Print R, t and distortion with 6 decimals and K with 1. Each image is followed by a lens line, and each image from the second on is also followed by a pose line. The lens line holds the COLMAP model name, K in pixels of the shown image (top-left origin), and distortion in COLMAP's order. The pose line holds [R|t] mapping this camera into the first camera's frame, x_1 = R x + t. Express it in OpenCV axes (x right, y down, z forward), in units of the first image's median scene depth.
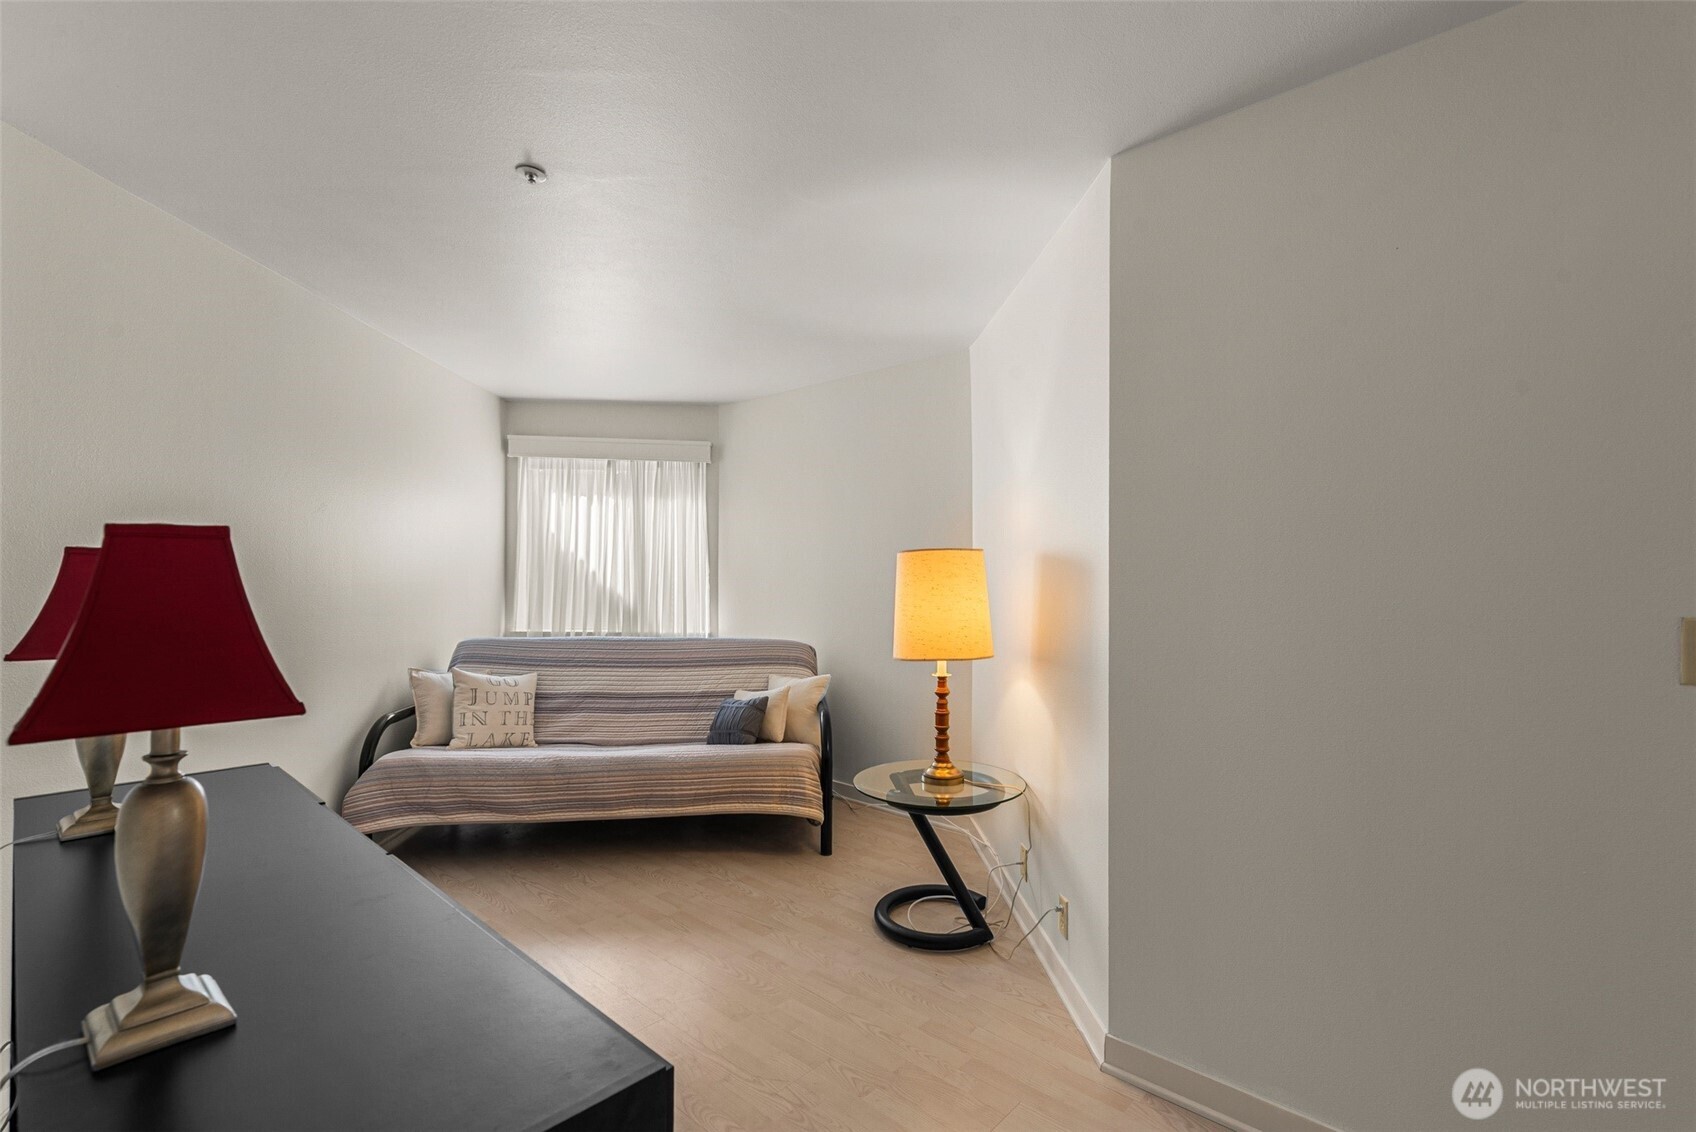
lens RADIAL K [[742.2, 0, 848.9], [0, 742.2, 574.2], [0, 0, 1]] dist [0.004293, -0.000433]
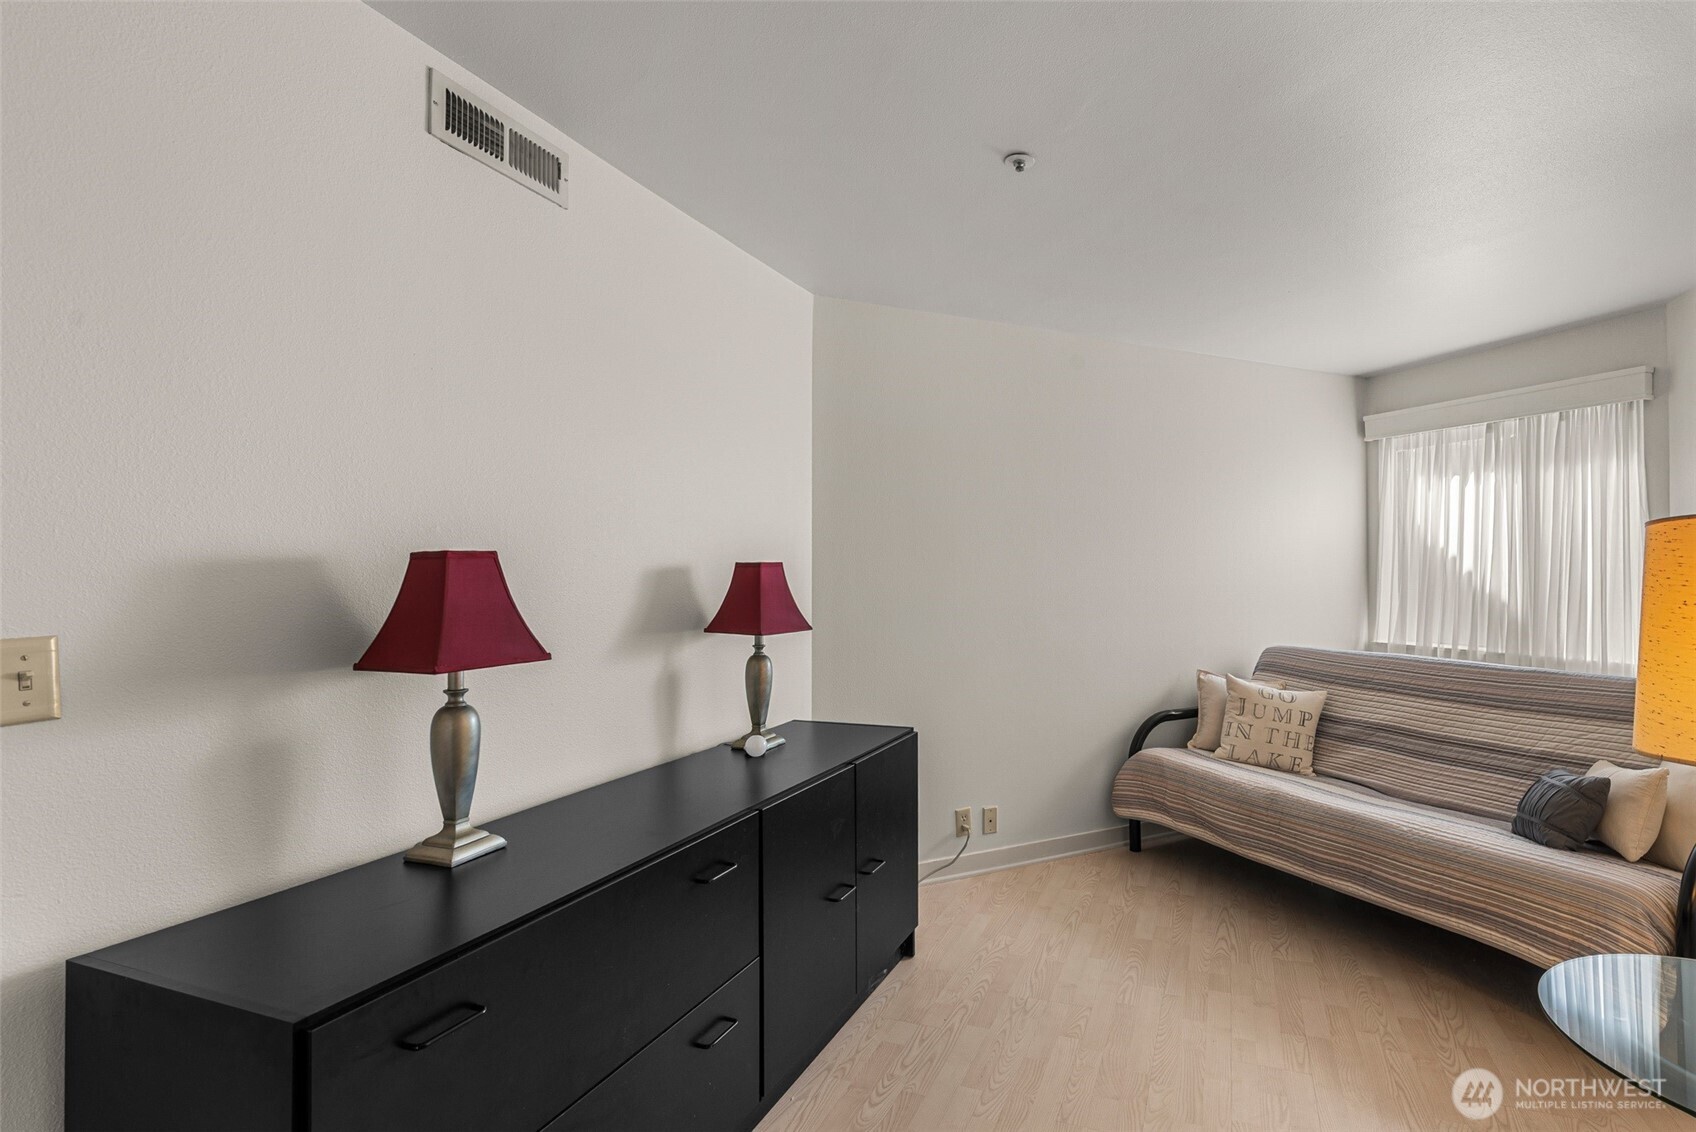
lens RADIAL K [[742.2, 0, 849.7], [0, 742.2, 572.0], [0, 0, 1]] dist [0.004293, -0.000433]
pose [[0.431110, -0.012409, -0.902214, 0.126614], [0.007345, 0.999921, -0.010243, 0.000370], [0.902269, -0.002211, 0.431167, 0.142964]]
